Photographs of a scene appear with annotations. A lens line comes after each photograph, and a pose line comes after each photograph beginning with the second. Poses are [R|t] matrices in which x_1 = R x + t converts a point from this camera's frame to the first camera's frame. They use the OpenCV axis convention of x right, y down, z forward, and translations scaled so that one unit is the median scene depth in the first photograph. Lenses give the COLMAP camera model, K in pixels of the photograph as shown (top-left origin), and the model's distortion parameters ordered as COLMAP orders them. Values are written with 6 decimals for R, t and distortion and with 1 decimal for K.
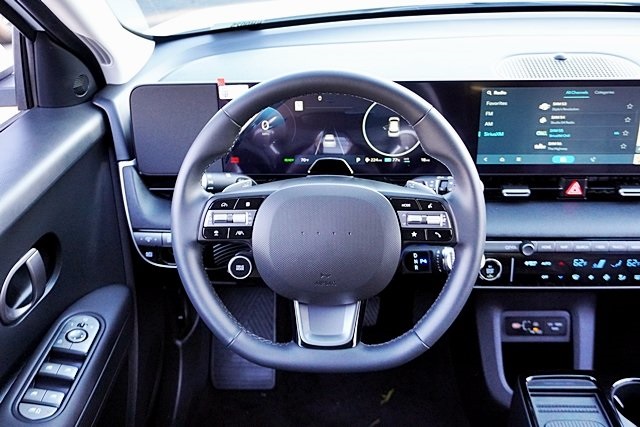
lens RADIAL K [[657.4, 0, 319.3], [0, 657.4, 212.1], [0, 0, 1]] dist [0.009853, 0.000000]
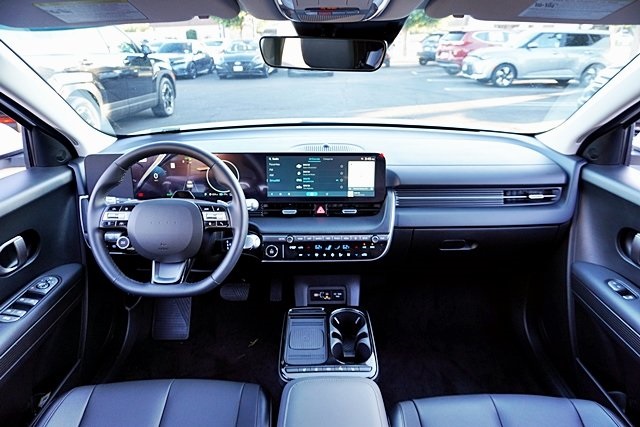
lens RADIAL K [[426.4, 0, 317.1], [0, 426.4, 215.8], [0, 0, 1]] dist [-0.021763, 0.009840]
pose [[0.998972, 0.002812, 0.045247, 0.333349], [0.002875, 0.992135, -0.125142, 0.139688], [-0.045244, 0.125143, 0.991107, -0.226010]]
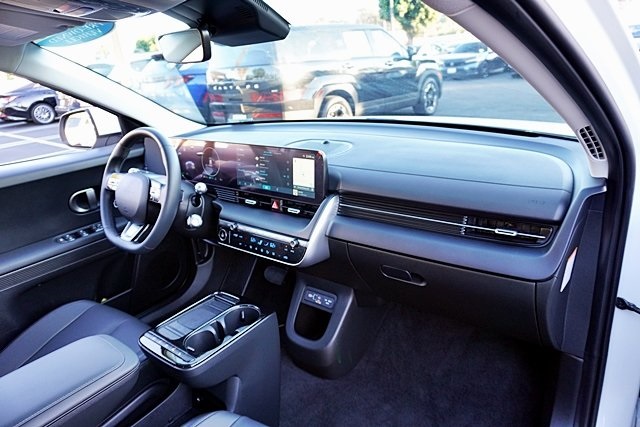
lens RADIAL K [[426.4, 0, 318.4], [0, 426.4, 212.9], [0, 0, 1]] dist [-0.021763, 0.009840]
pose [[0.802300, 0.165767, -0.573443, 1.228818], [-0.237599, 0.969969, -0.052031, 0.020510], [0.547597, 0.177994, 0.817592, 0.083701]]
